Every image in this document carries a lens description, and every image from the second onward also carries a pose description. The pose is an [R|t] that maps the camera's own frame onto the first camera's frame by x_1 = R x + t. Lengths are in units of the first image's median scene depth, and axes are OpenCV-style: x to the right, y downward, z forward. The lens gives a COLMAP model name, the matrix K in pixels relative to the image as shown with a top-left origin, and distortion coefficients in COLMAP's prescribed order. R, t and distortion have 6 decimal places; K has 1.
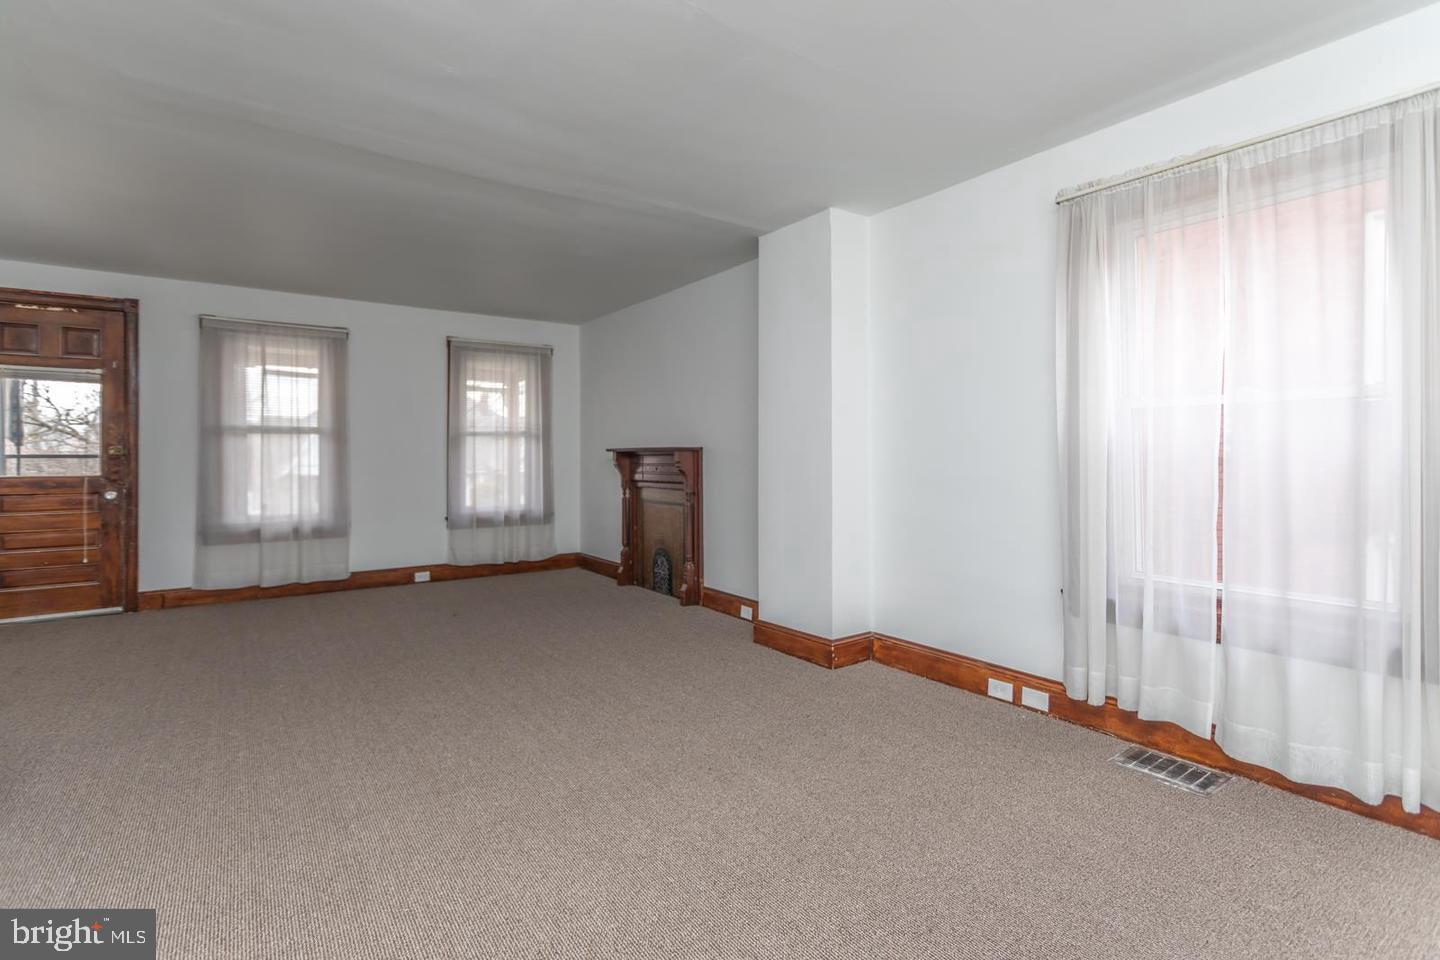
lens RADIAL K [[688.9, 0, 753.8], [0, 688.9, 444.3], [0, 0, 1]] dist [0.001318, 0.002820]
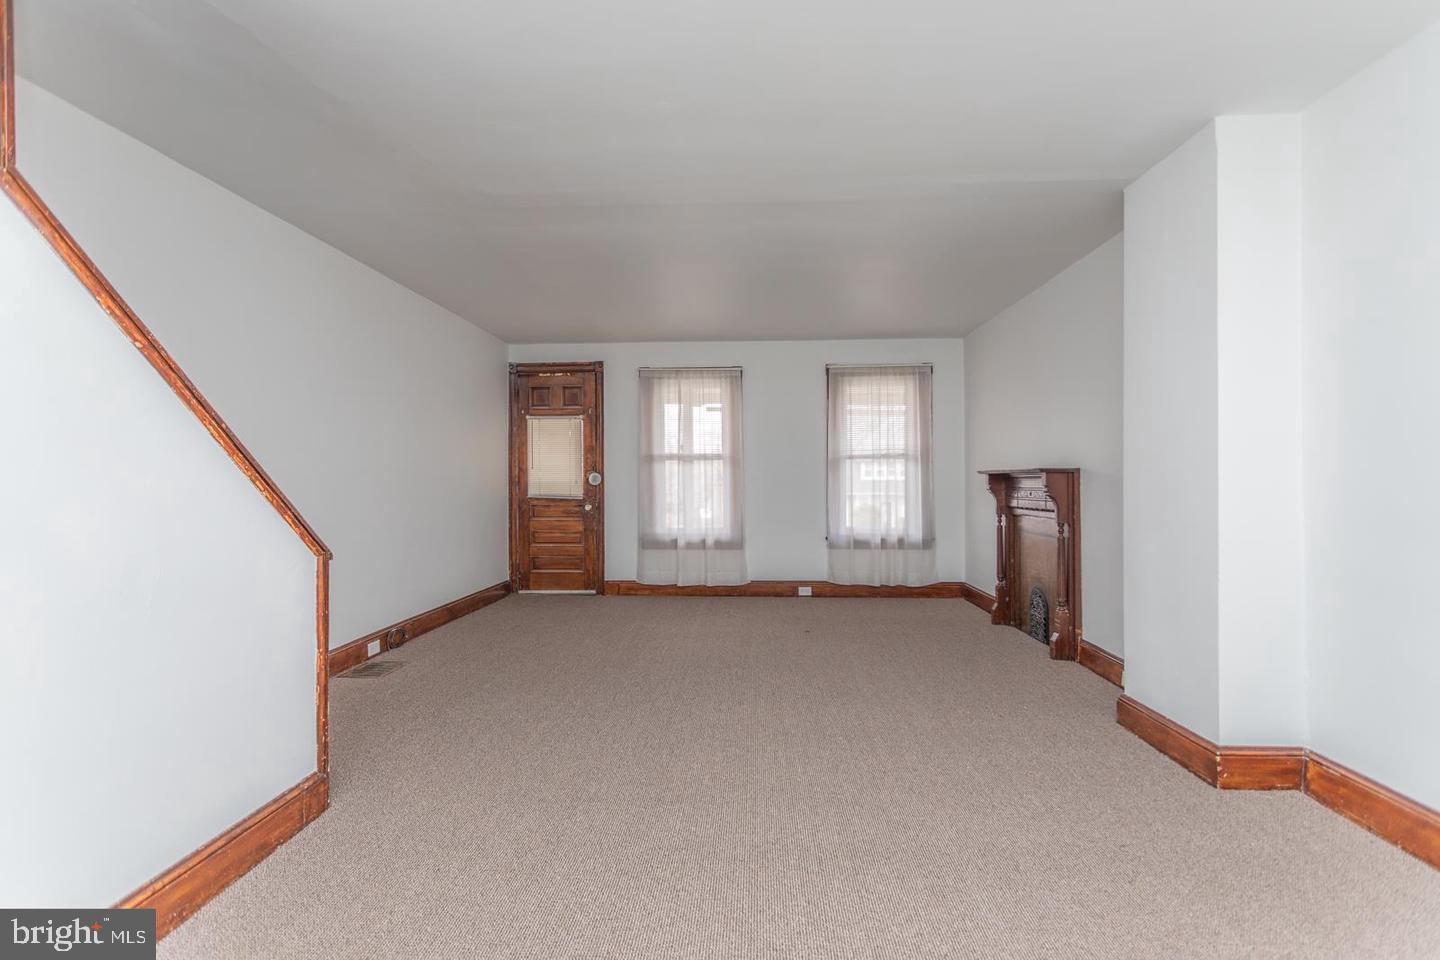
lens RADIAL K [[688.9, 0, 732.6], [0, 688.9, 473.7], [0, 0, 1]] dist [0.001318, 0.002820]
pose [[0.773502, -0.003977, -0.633782, 0.134323], [0.010681, 0.999920, 0.006761, 0.001138], [0.633704, -0.011999, 0.773482, 0.121427]]
